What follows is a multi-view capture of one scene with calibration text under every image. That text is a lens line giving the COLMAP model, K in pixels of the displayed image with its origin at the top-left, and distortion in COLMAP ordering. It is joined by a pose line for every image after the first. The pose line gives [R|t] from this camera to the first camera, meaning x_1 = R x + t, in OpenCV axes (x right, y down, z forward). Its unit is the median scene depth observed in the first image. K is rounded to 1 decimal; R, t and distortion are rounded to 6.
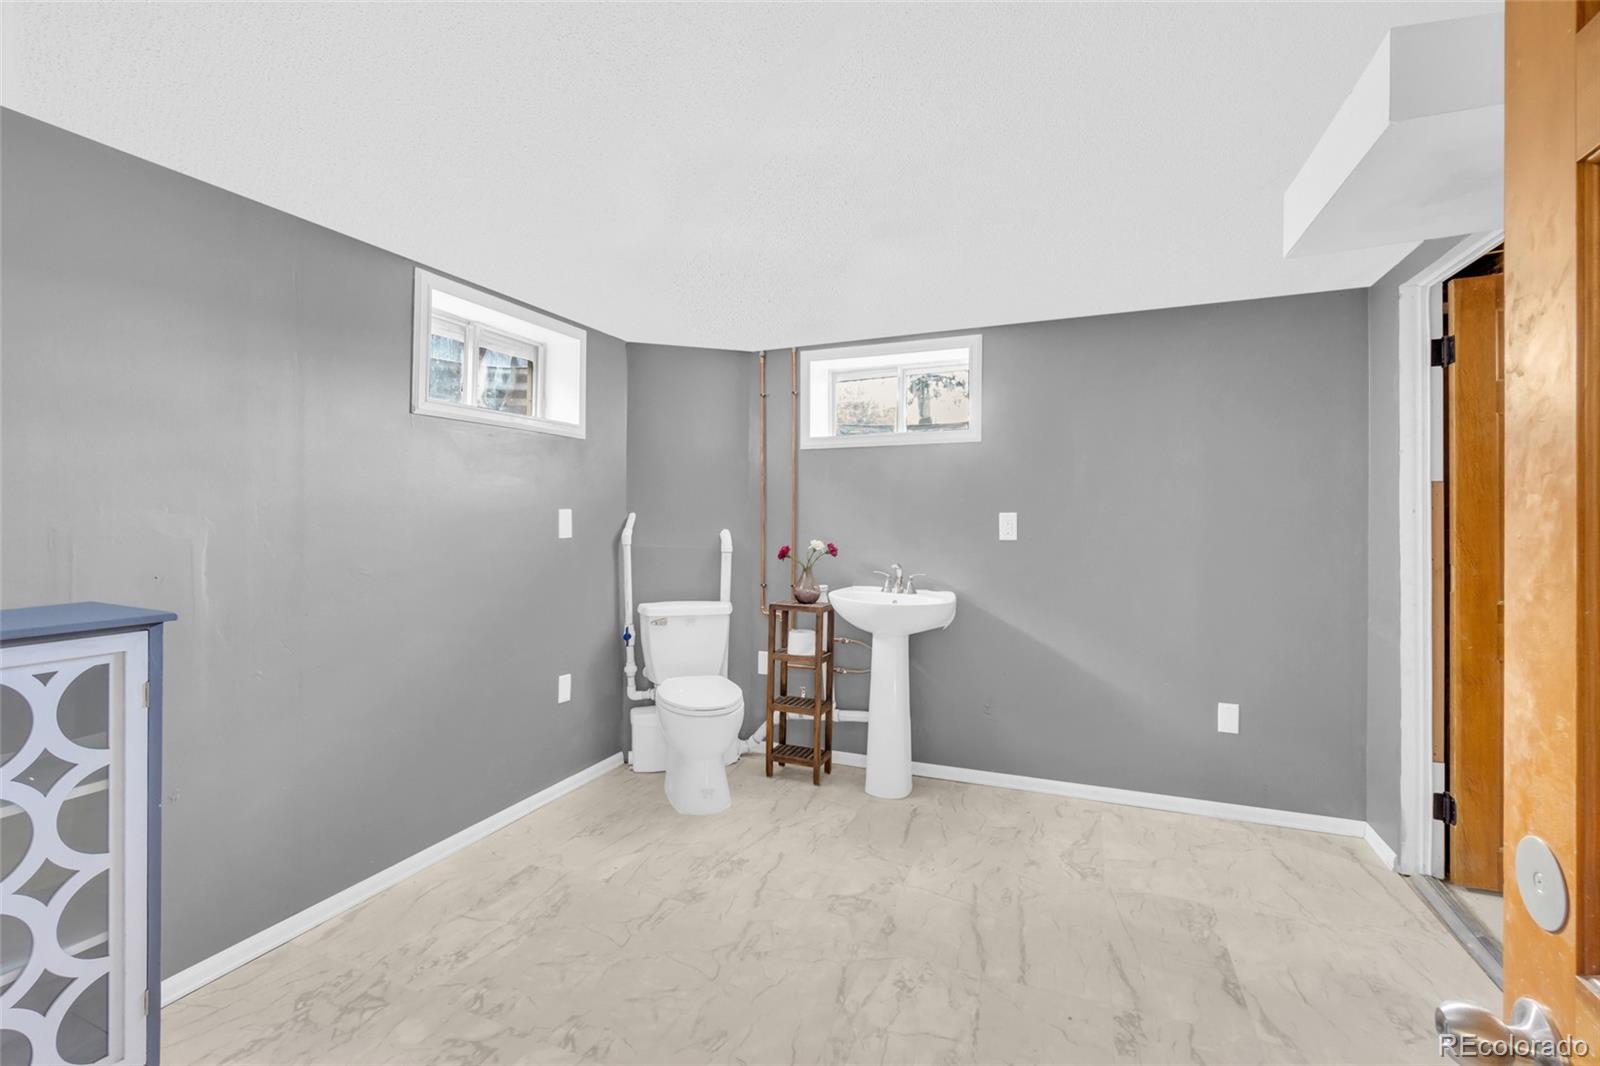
lens RADIAL K [[695.6, 0, 793.0], [0, 695.6, 523.0], [0, 0, 1]] dist [-0.008277, 0.002892]
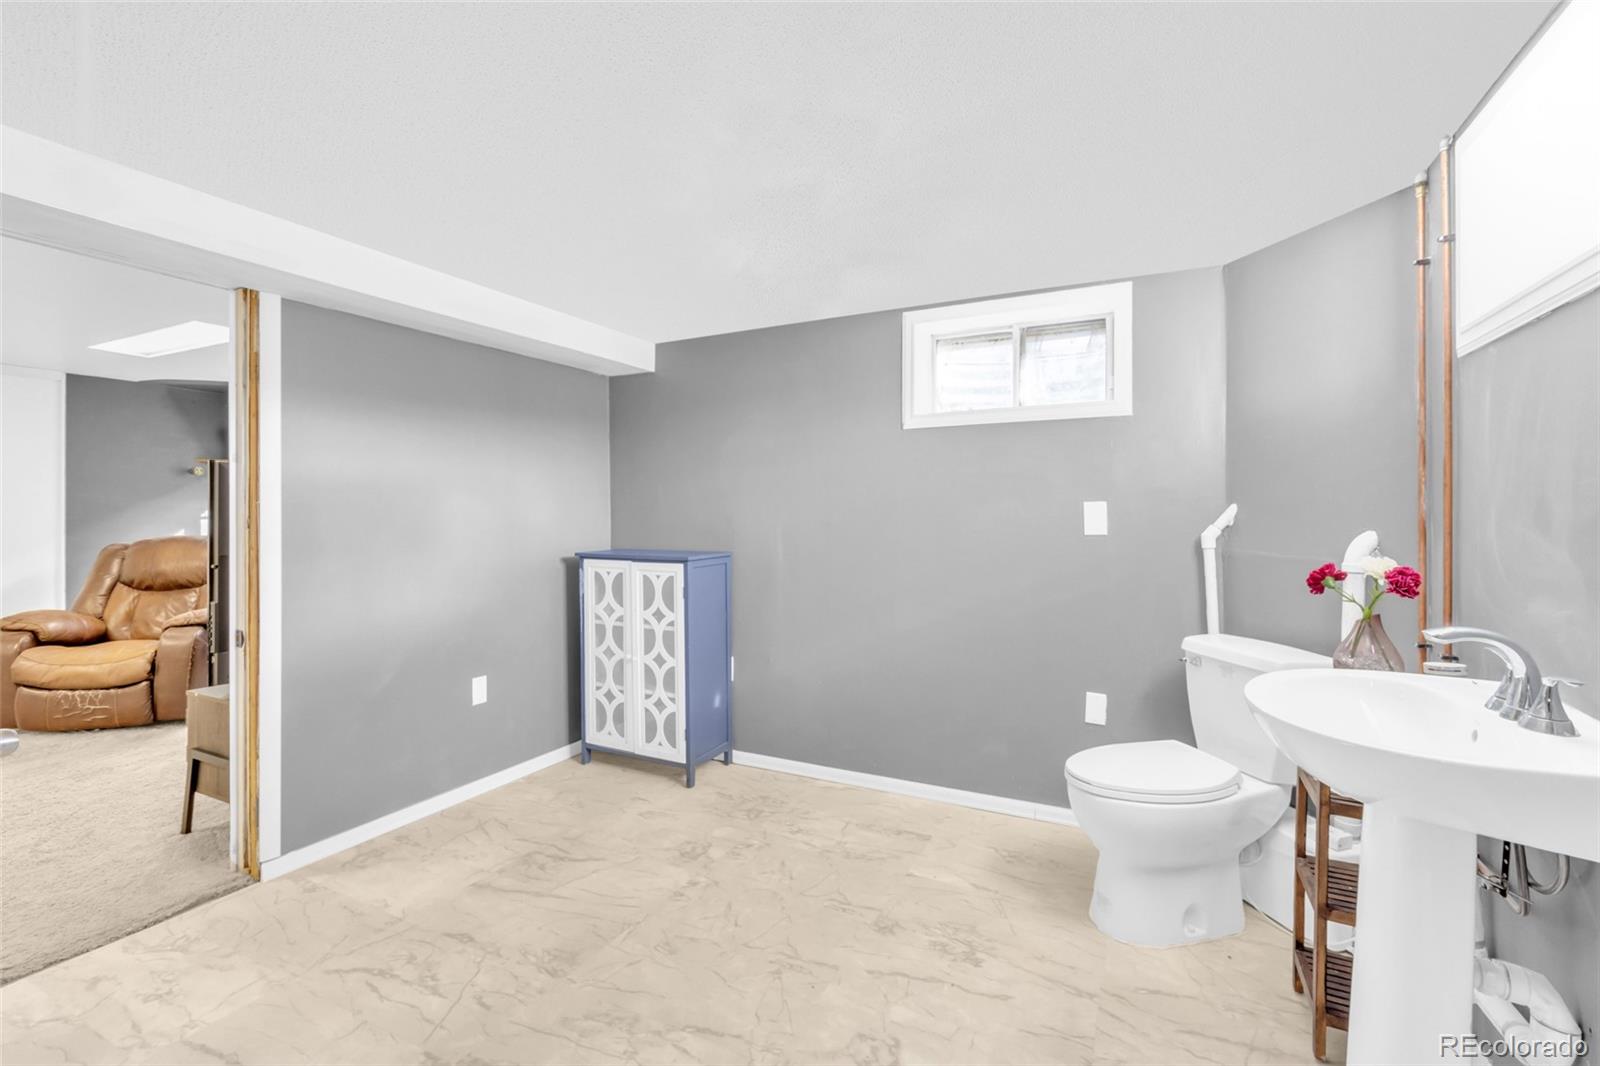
lens RADIAL K [[695.6, 0, 795.5], [0, 695.6, 520.5], [0, 0, 1]] dist [-0.008277, 0.002892]
pose [[-0.070803, 0.005576, -0.997475, 0.822198], [-0.007537, 0.999953, 0.006125, 0.002308], [0.997462, 0.007951, -0.070758, 1.011249]]
